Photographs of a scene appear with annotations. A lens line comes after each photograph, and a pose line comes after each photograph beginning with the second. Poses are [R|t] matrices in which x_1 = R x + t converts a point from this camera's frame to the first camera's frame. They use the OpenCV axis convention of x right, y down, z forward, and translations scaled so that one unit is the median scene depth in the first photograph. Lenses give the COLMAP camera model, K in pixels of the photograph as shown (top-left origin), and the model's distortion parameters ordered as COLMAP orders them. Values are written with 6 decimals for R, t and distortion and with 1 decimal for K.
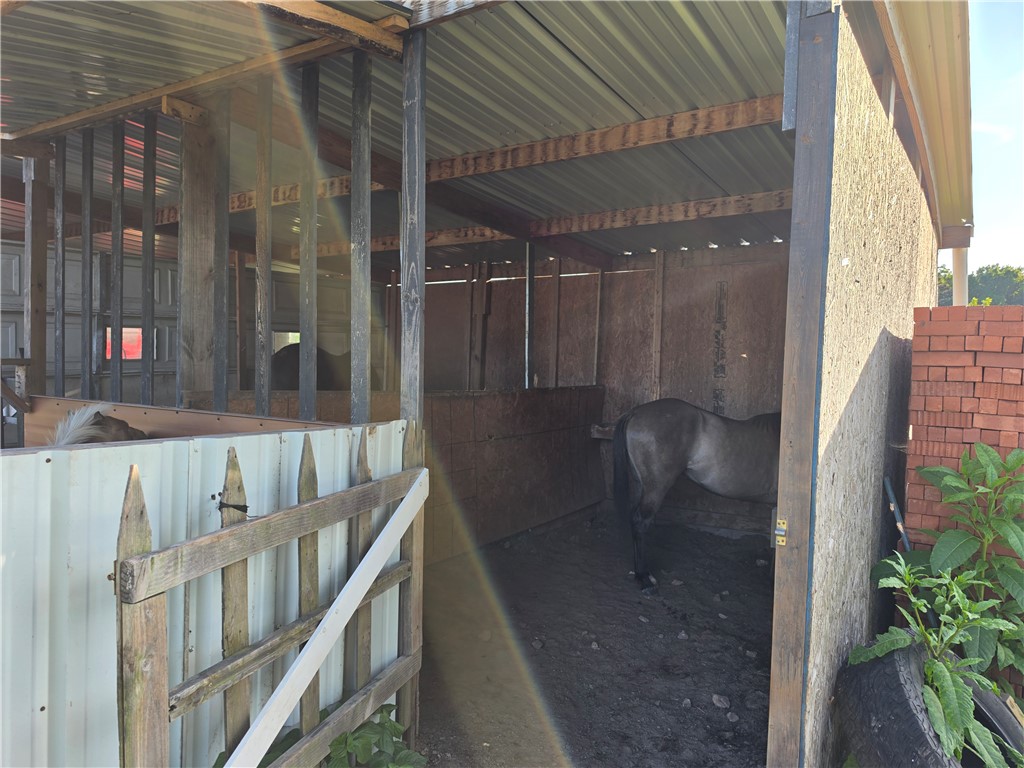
lens RADIAL K [[684.1, 0, 534.8], [0, 684.1, 387.7], [0, 0, 1]] dist [0.058002, 0.000102]
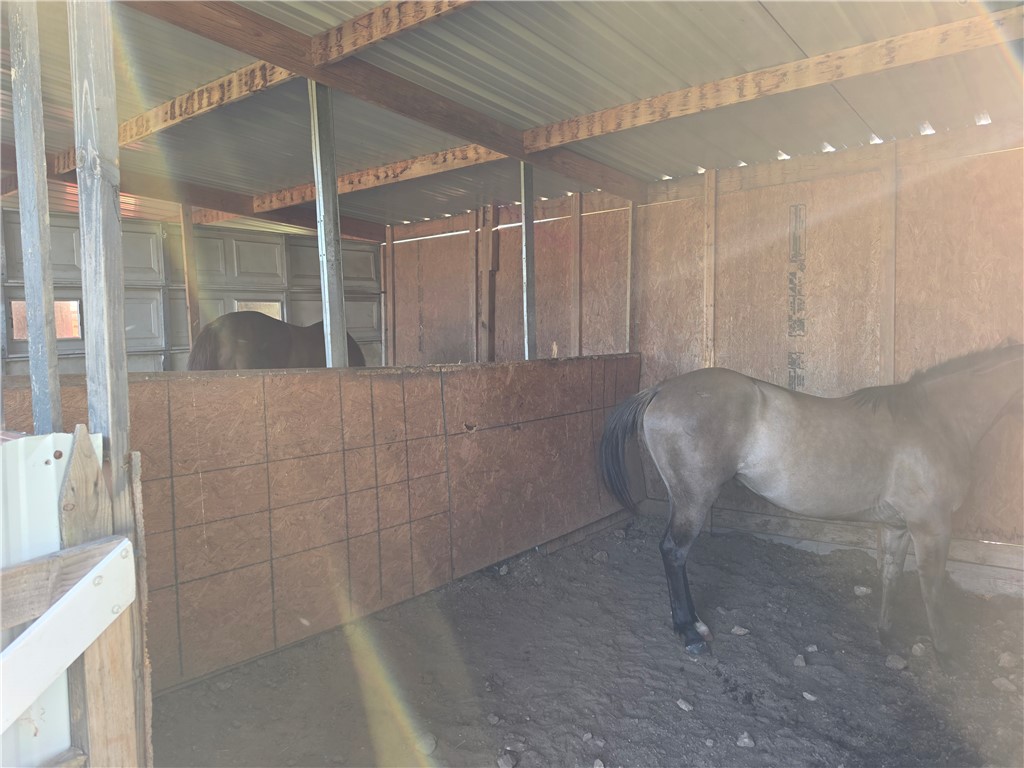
lens RADIAL K [[693.9, 0, 512.0], [0, 693.9, 384.0], [0, 0, 1]] dist [0.067029, -0.096381]
pose [[0.992250, -0.028137, -0.121033, 0.063573], [0.031957, 0.999047, 0.029738, 0.004629], [0.120081, -0.033375, 0.992203, 0.248217]]
